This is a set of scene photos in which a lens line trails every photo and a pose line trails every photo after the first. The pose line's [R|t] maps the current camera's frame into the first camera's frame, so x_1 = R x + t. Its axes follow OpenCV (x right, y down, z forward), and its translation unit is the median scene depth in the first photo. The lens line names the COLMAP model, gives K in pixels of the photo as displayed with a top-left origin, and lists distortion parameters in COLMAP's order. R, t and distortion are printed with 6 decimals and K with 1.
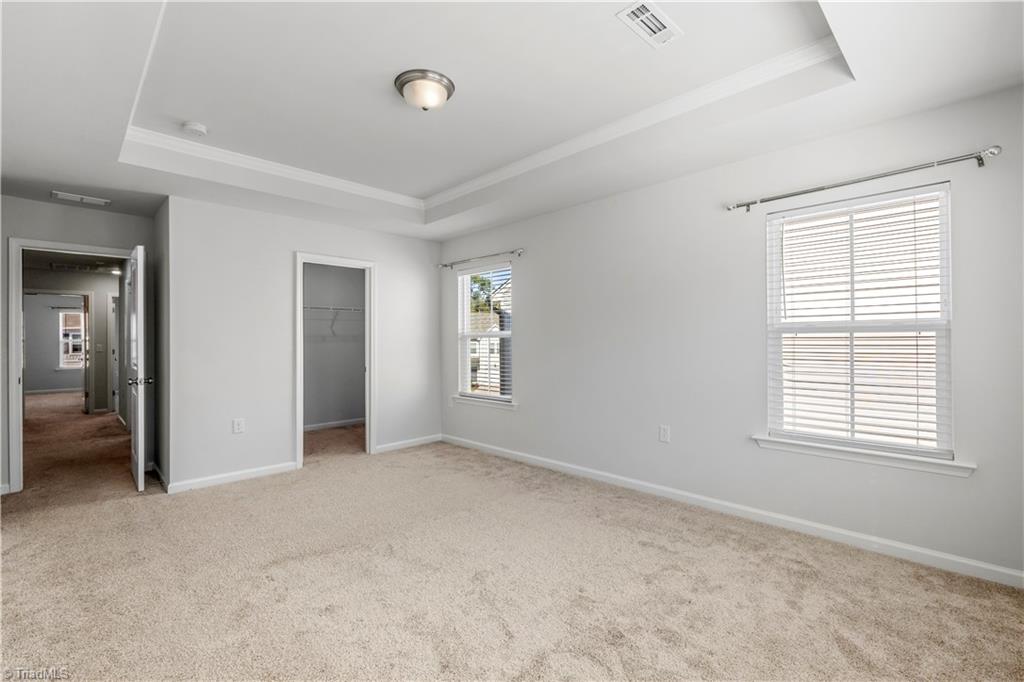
lens RADIAL K [[470.6, 0, 502.5], [0, 470.6, 341.8], [0, 0, 1]] dist [0.030391, 0.000007]
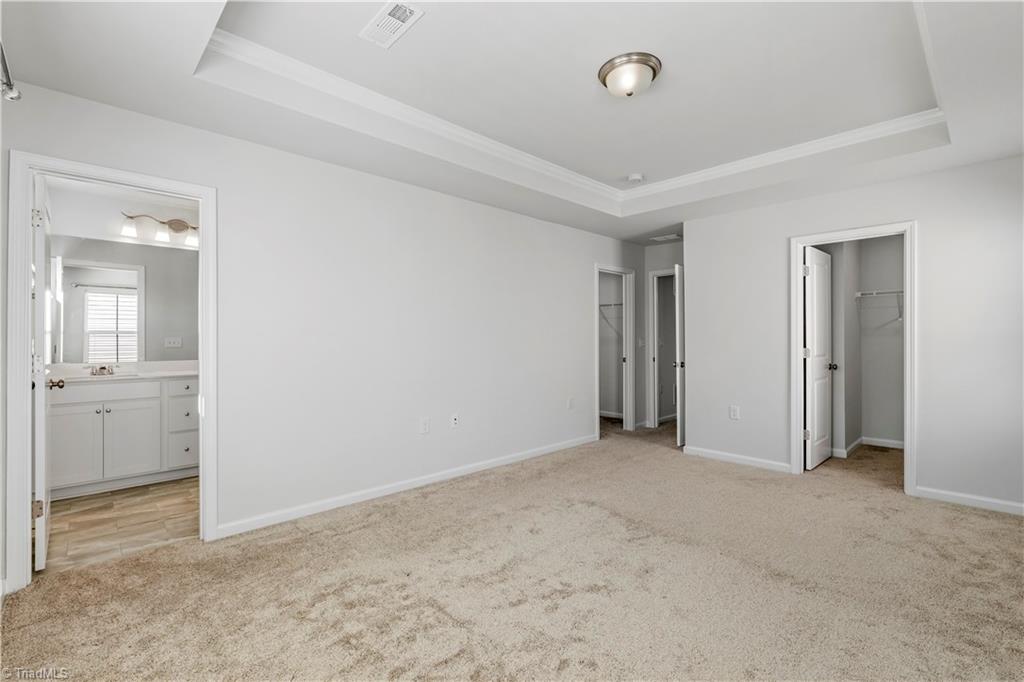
lens RADIAL K [[468.7, 0, 513.6], [0, 468.7, 340.3], [0, 0, 1]] dist [-0.000938, -0.000224]
pose [[-0.025845, 0.011907, -0.999595, 0.509326], [0.002212, 0.999927, 0.011854, -0.002866], [0.999664, -0.001904, -0.025870, 0.504356]]
